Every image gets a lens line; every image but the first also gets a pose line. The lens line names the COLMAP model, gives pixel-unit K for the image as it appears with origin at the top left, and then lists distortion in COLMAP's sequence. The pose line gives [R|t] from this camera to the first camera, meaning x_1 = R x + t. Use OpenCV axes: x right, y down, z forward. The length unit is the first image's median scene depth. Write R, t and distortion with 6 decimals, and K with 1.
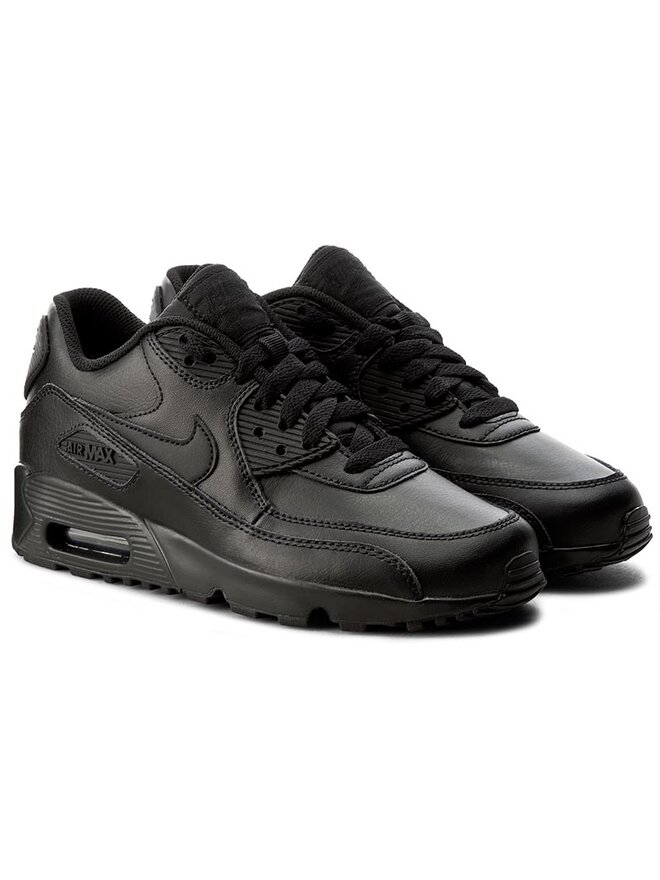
lens RADIAL K [[4164.0, 0, 329.6], [0, 4164.0, 437.1], [0, 0, 1]] dist [0.269818, 0.000000]
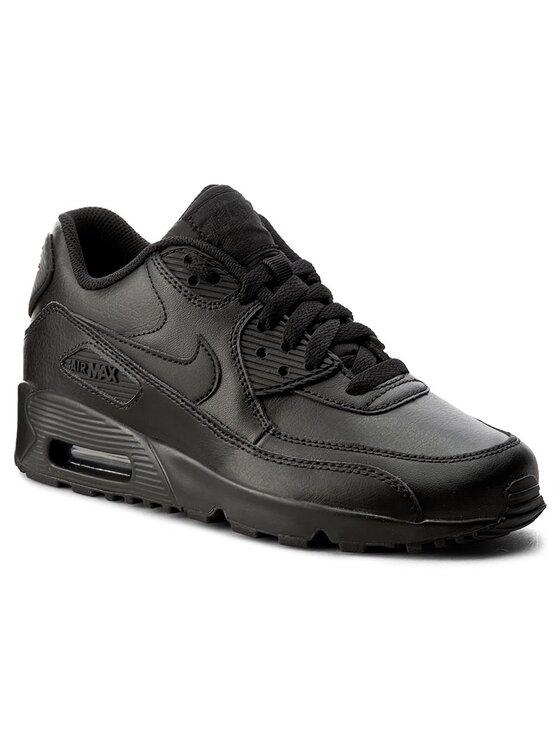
lens RADIAL K [[3530.0, 0, 280.6], [0, 3530.0, 375.2], [0, 0, 1]] dist [0.269818, 0.000000]
pose [[0.999911, 0.013376, 0.000037, -0.012392], [-0.013376, 0.999904, 0.003680, 0.001034], [0.000012, -0.003680, 0.999993, 0.148253]]
